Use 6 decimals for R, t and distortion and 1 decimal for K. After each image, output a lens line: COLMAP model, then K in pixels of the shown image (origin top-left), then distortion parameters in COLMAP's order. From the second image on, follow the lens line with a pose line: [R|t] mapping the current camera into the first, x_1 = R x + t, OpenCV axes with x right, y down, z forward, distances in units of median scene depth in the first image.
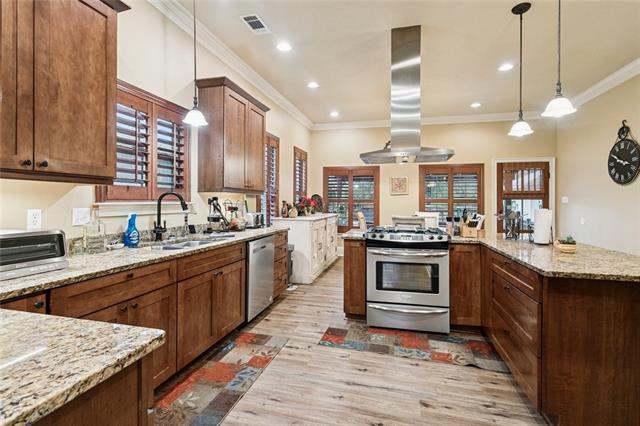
lens RADIAL K [[304.6, 0, 320.2], [0, 304.6, 208.8], [0, 0, 1]] dist [0.000031, 0.001230]
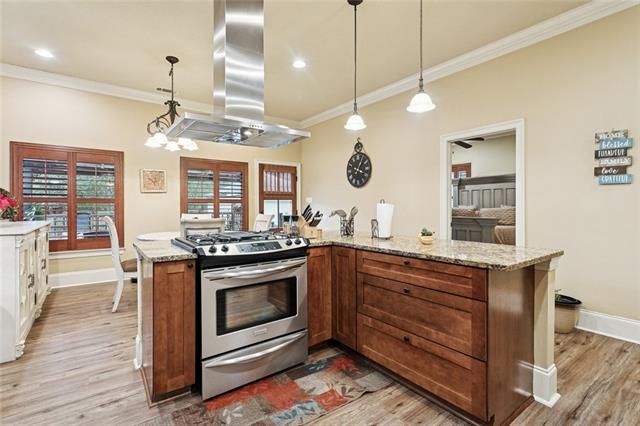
lens RADIAL K [[304.6, 0, 319.9], [0, 304.6, 208.8], [0, 0, 1]] dist [0.000031, 0.001230]
pose [[0.632264, -0.013753, 0.774631, -0.161588], [0.022553, 0.999745, -0.000659, 0.011274], [-0.774425, 0.017886, 0.632413, 0.439137]]
